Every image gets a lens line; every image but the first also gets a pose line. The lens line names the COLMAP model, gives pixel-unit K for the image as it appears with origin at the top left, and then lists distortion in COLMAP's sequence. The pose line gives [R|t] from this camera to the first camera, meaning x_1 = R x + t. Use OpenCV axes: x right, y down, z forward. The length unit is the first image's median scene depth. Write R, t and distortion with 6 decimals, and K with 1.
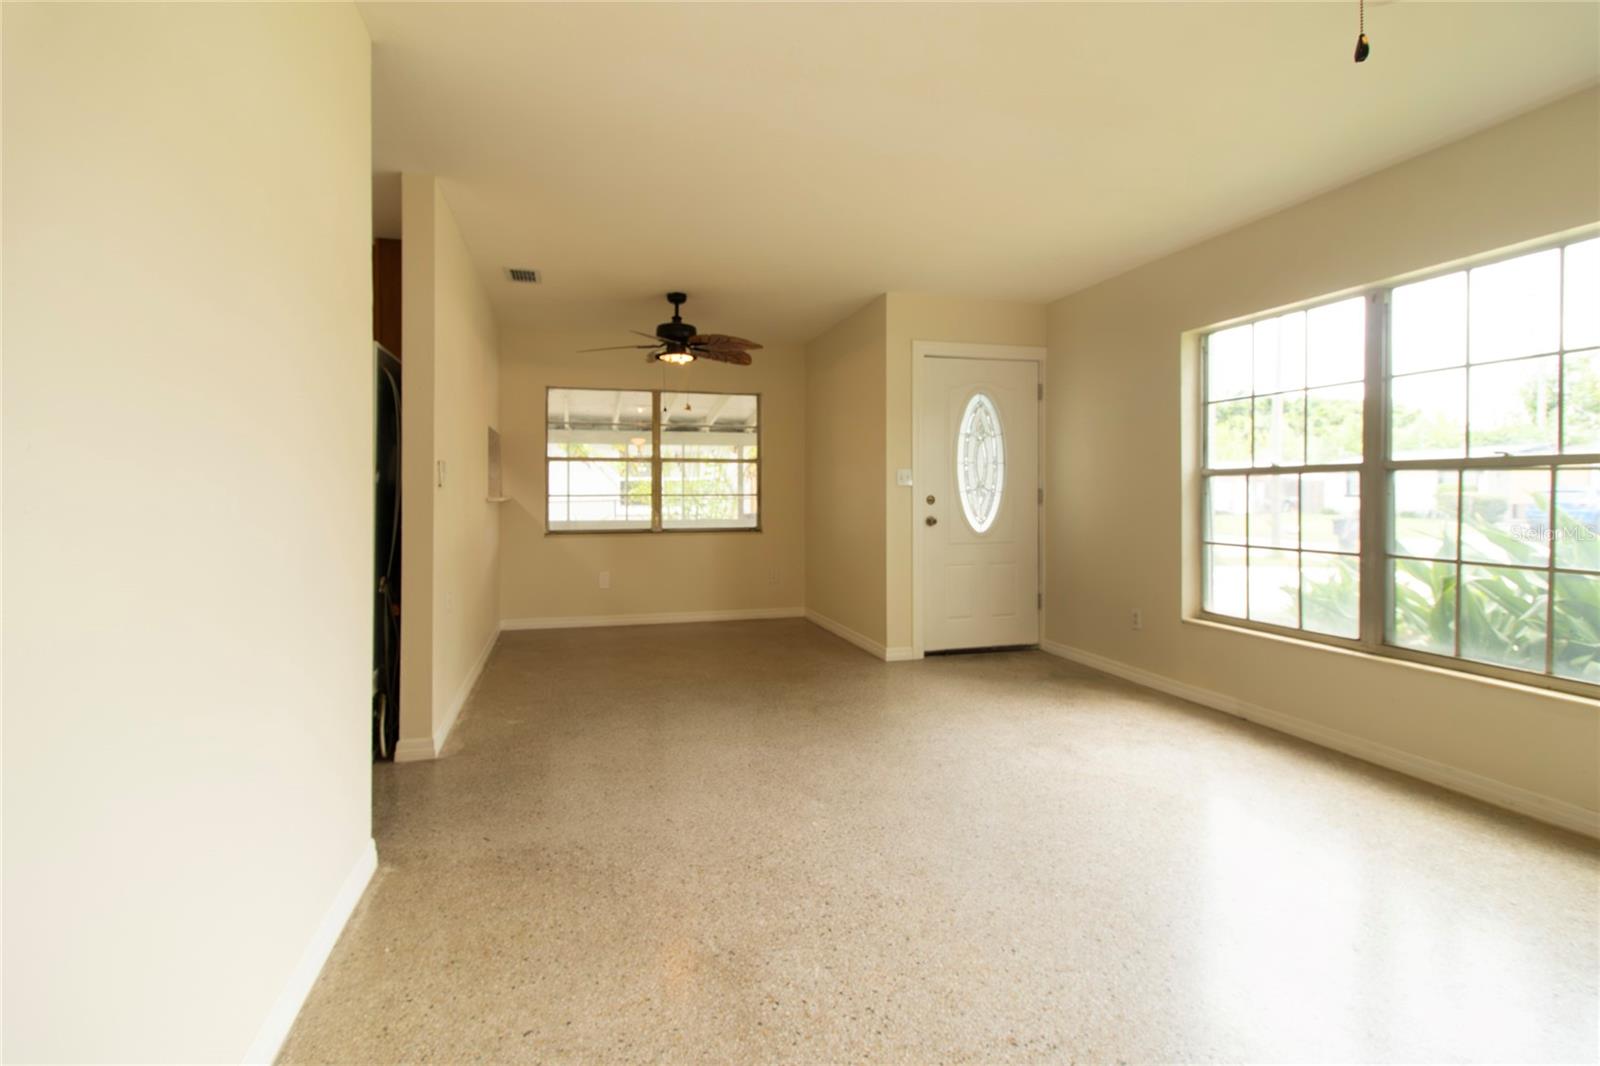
lens RADIAL K [[734.9, 0, 799.6], [0, 734.9, 521.6], [0, 0, 1]] dist [0.019718, 0.001185]
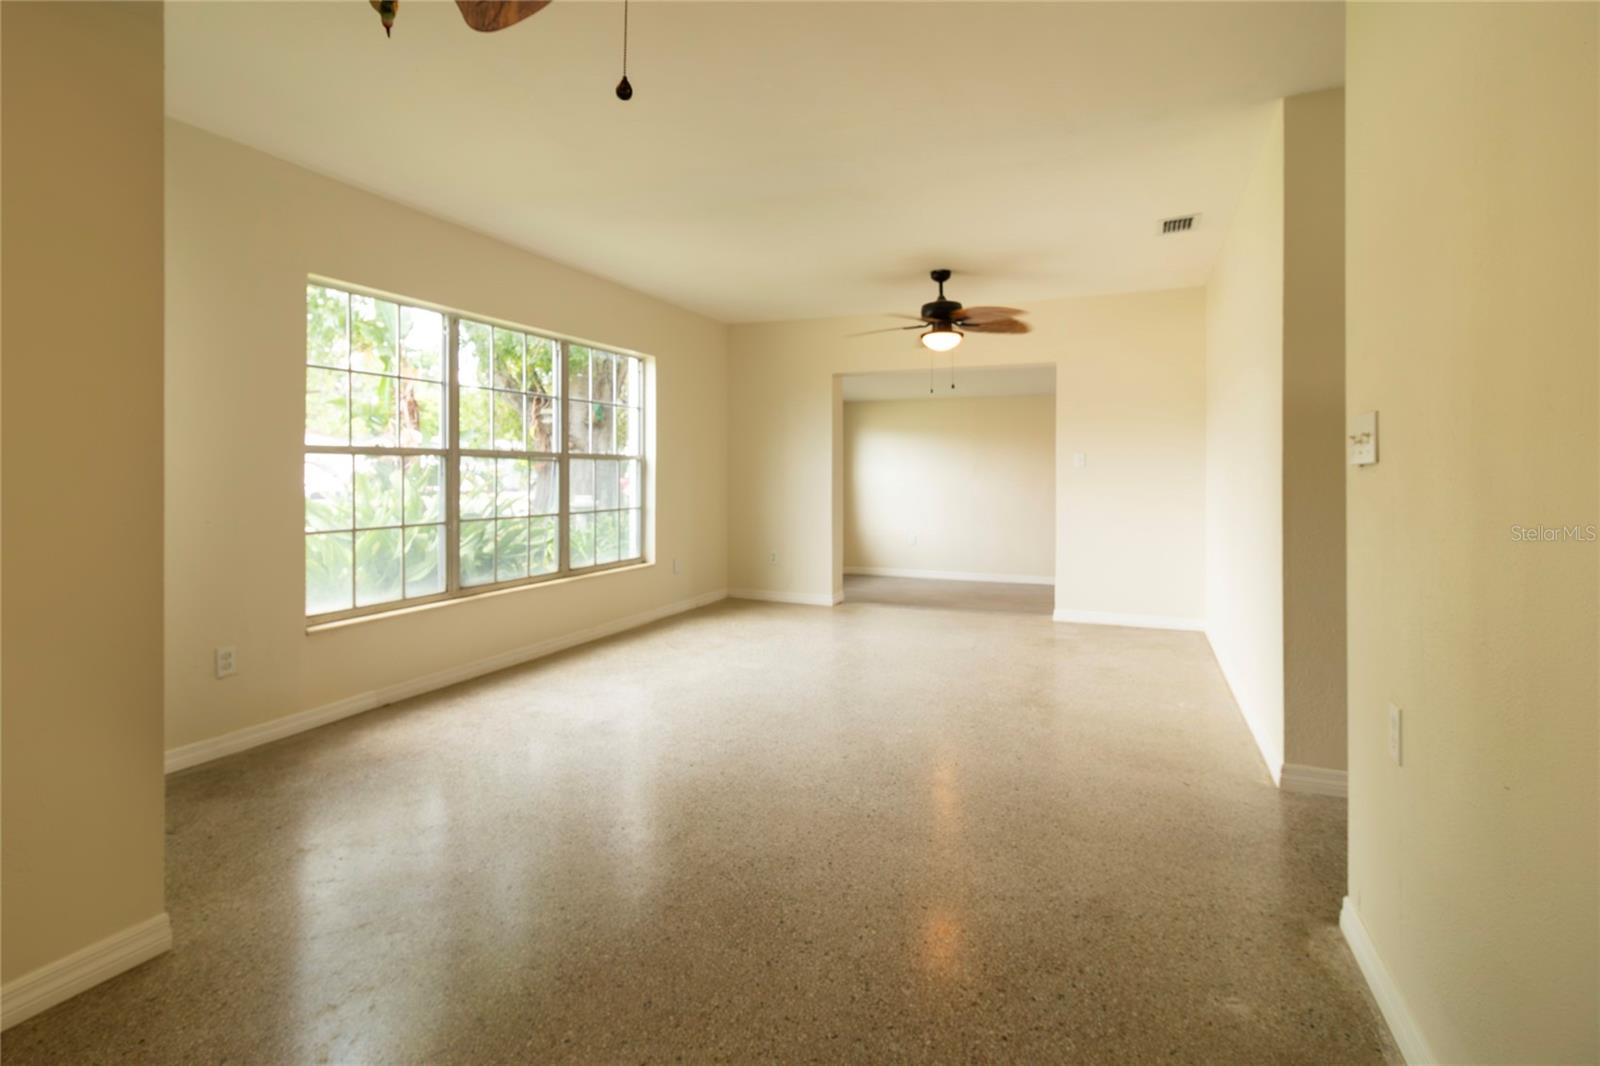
lens RADIAL K [[734.9, 0, 794.8], [0, 734.9, 465.1], [0, 0, 1]] dist [0.019718, 0.001185]
pose [[-0.750132, 0.004650, 0.661272, -0.522302], [0.025755, 0.999422, 0.022189, -0.066180], [-0.660786, 0.033676, -0.749818, 1.601748]]
